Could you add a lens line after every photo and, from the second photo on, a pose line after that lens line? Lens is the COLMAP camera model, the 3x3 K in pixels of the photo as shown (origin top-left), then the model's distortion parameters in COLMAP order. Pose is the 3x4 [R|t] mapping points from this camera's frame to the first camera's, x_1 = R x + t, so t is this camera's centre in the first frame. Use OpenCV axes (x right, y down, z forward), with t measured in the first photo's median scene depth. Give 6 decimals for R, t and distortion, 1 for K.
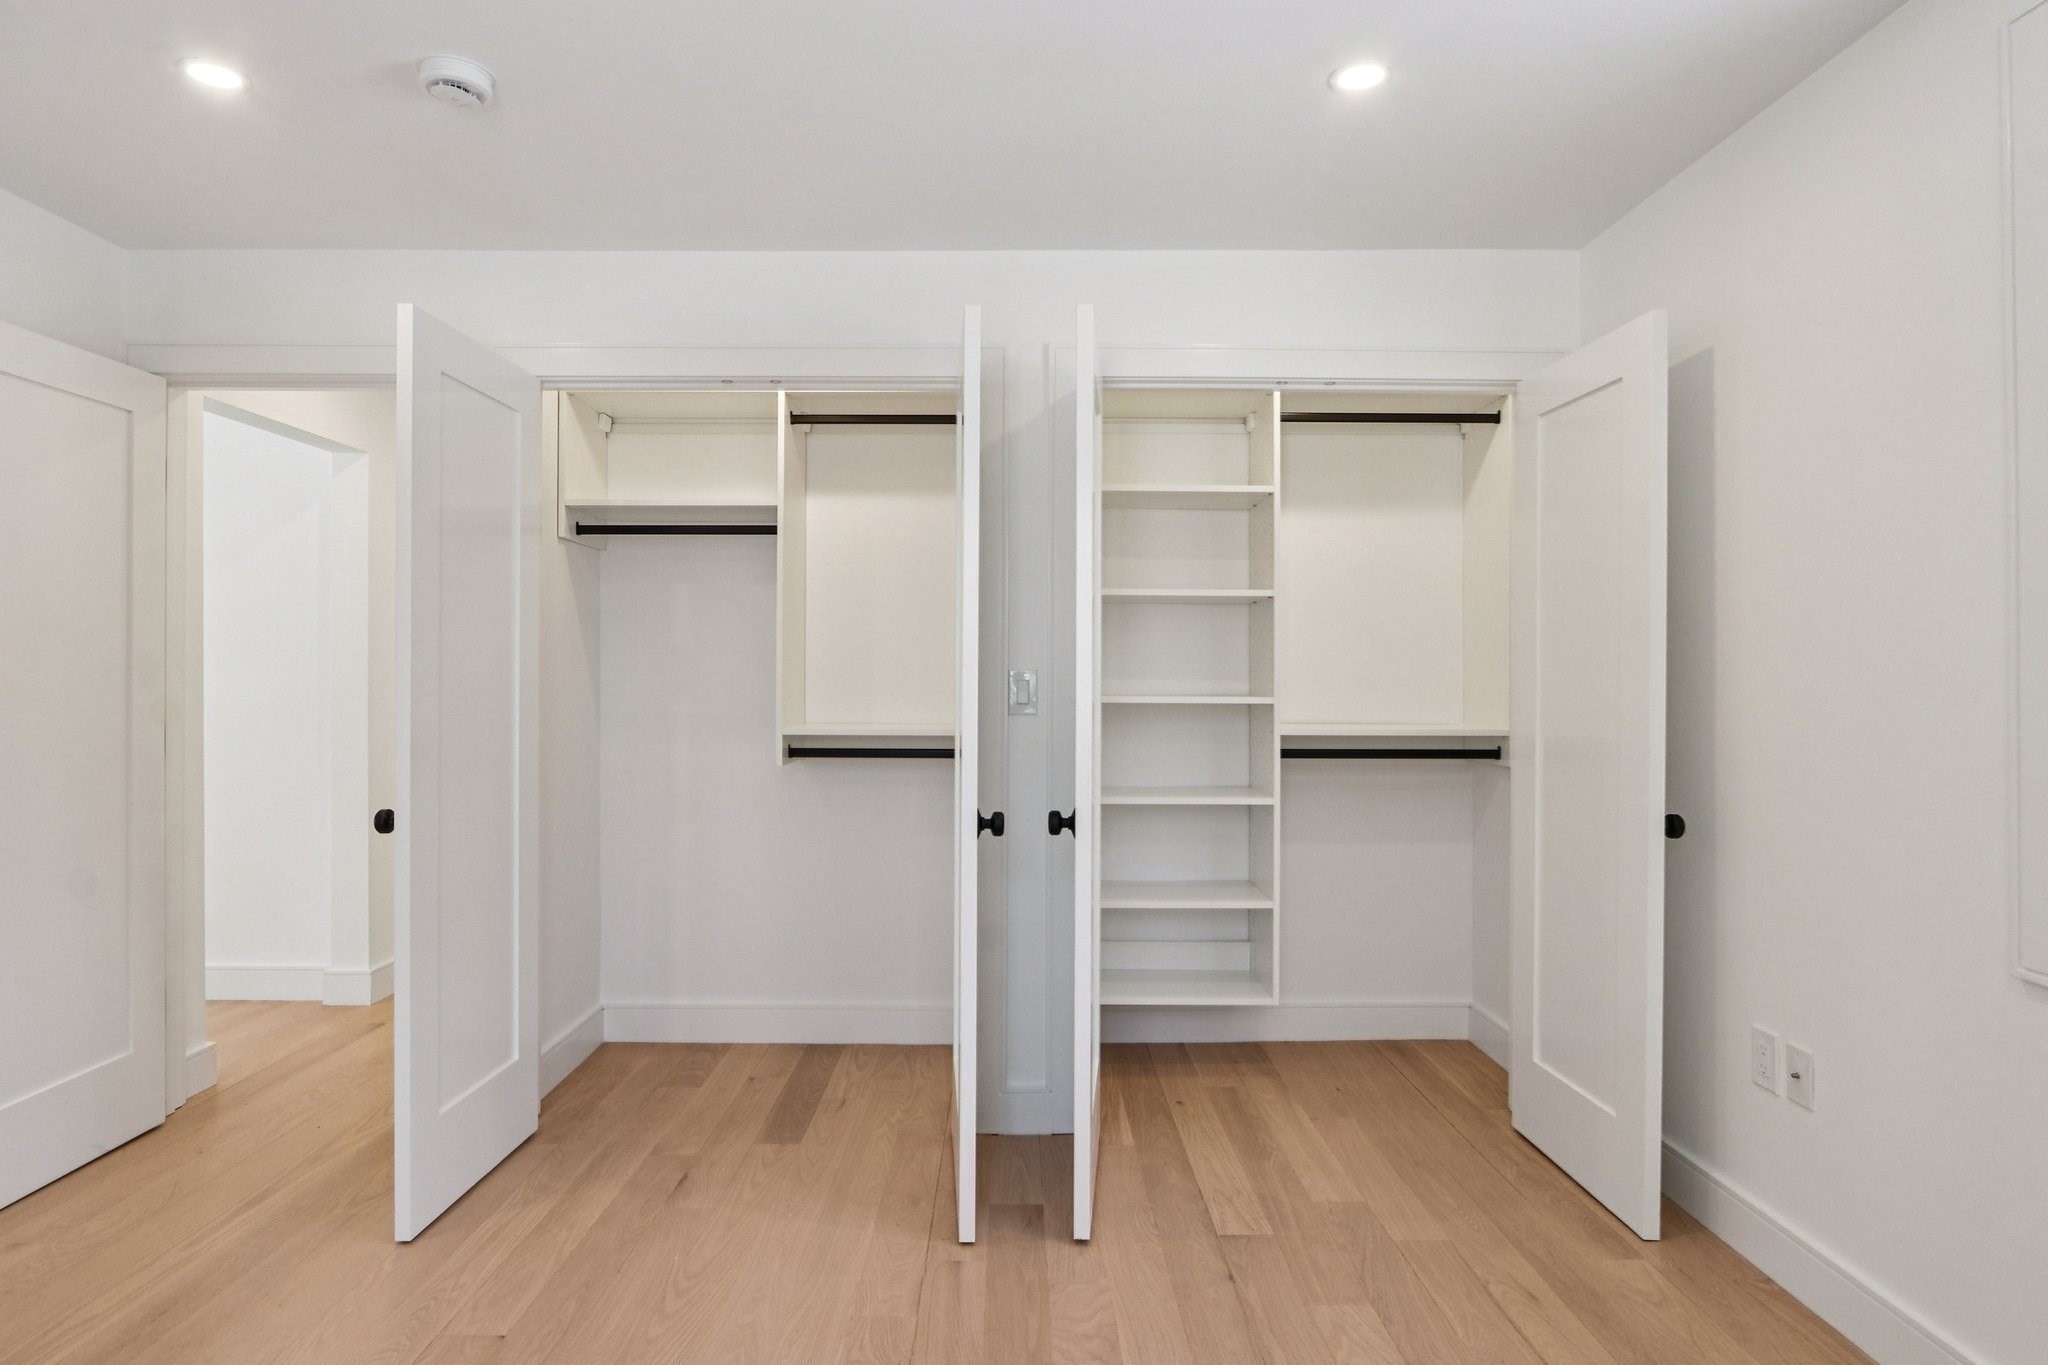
lens RADIAL K [[1113.0, 0, 1012.3], [0, 1113.0, 676.1], [0, 0, 1]] dist [-0.015517, 0.000326]
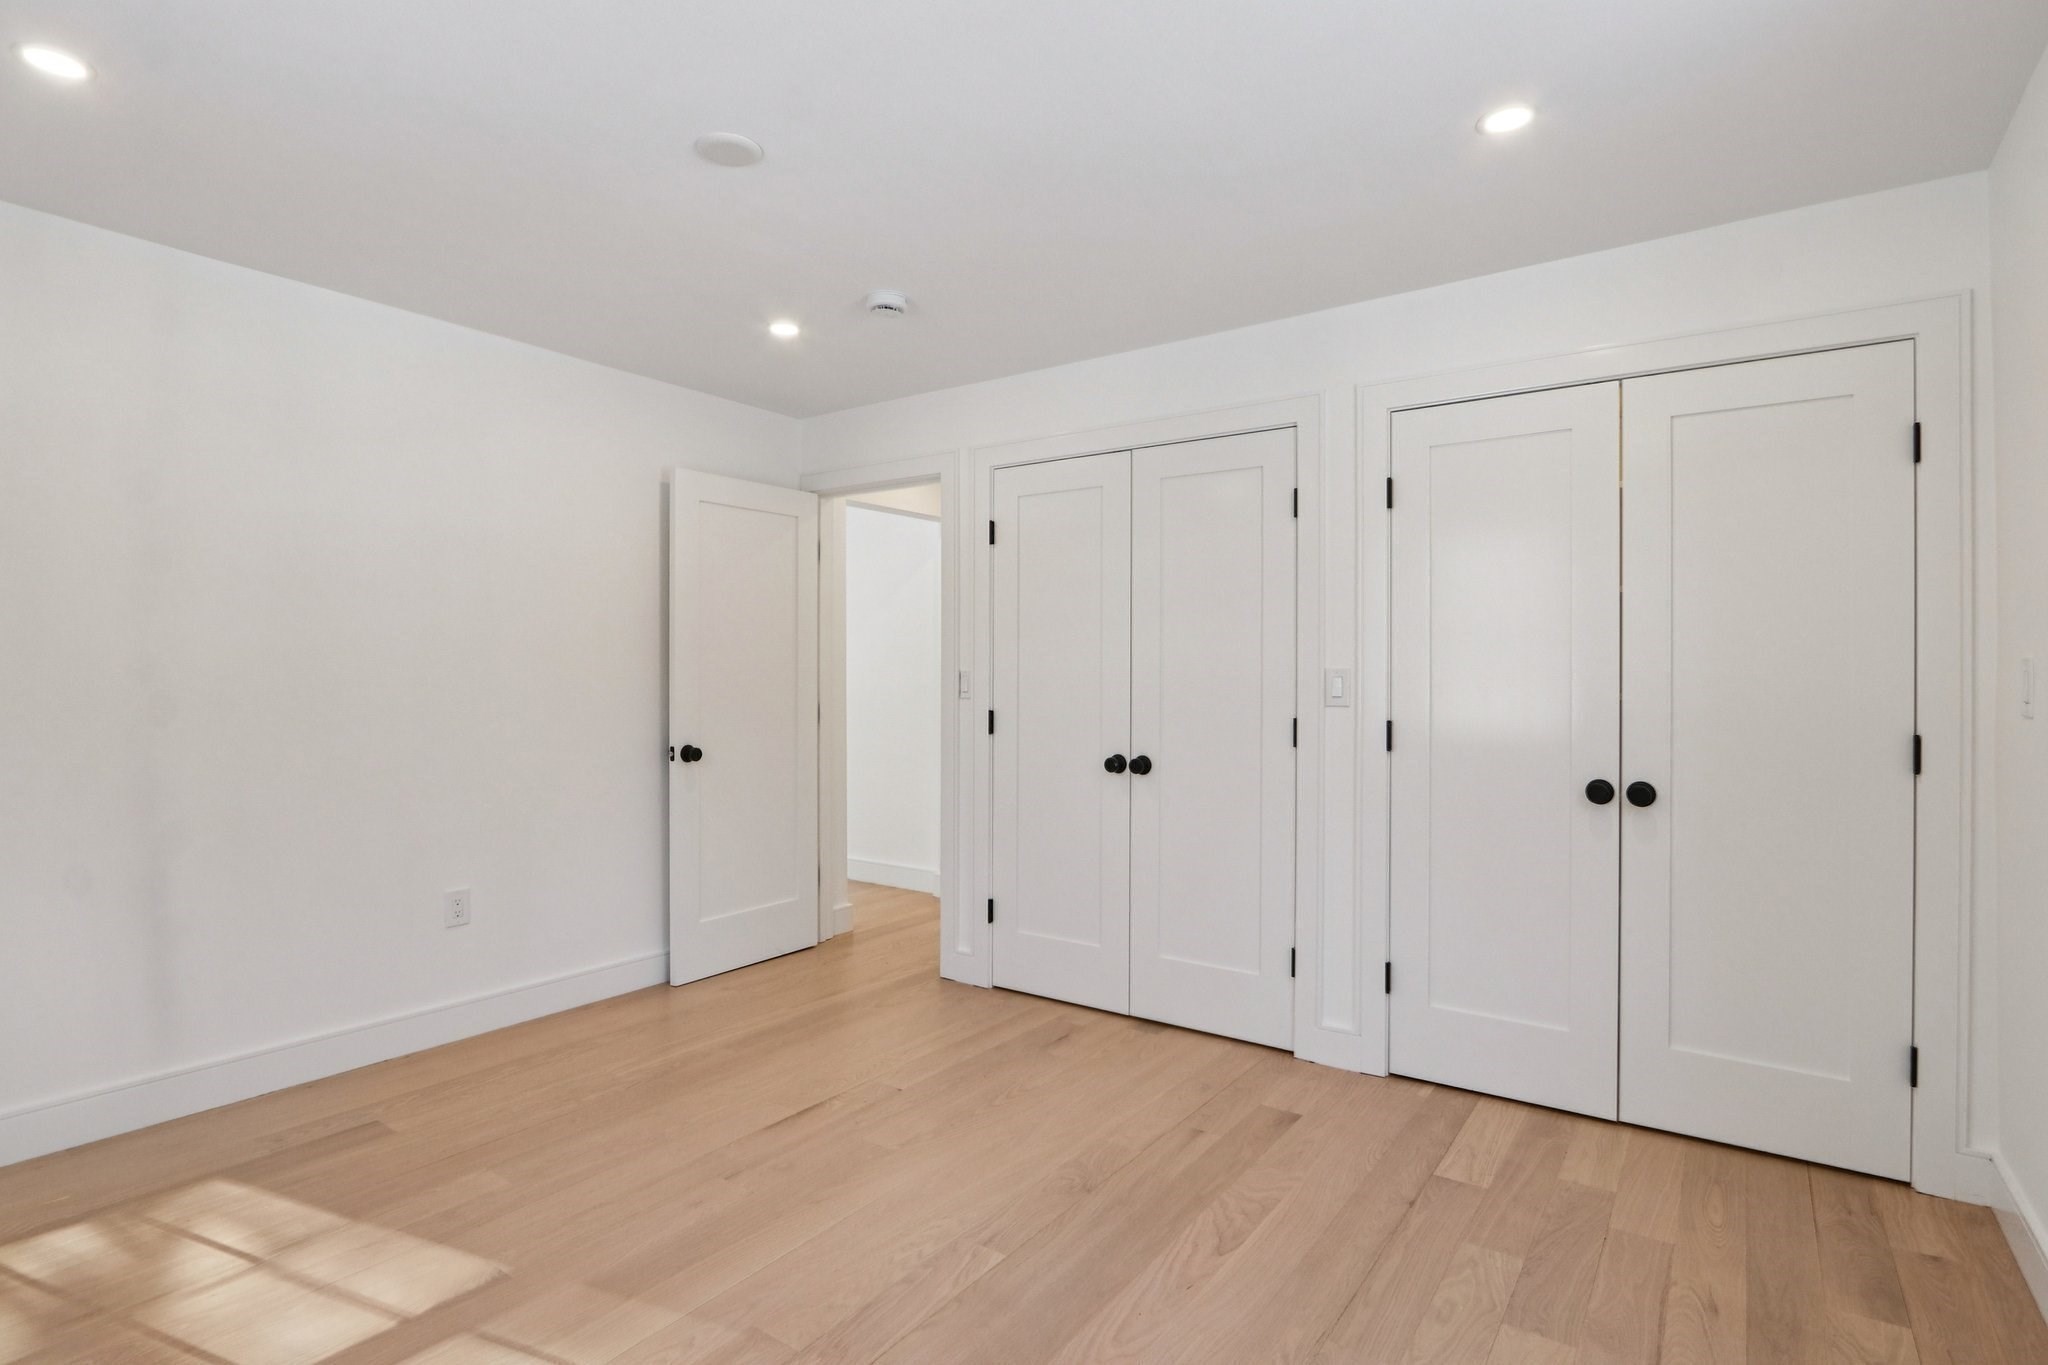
lens RADIAL K [[1014.1, 0, 991.5], [0, 1014.1, 673.2], [0, 0, 1]] dist [-0.016661, -0.000184]
pose [[0.803561, -0.003185, -0.595214, 0.403816], [0.003293, 0.999994, -0.000907, -0.000141], [0.595213, -0.001231, 0.803567, -0.072142]]
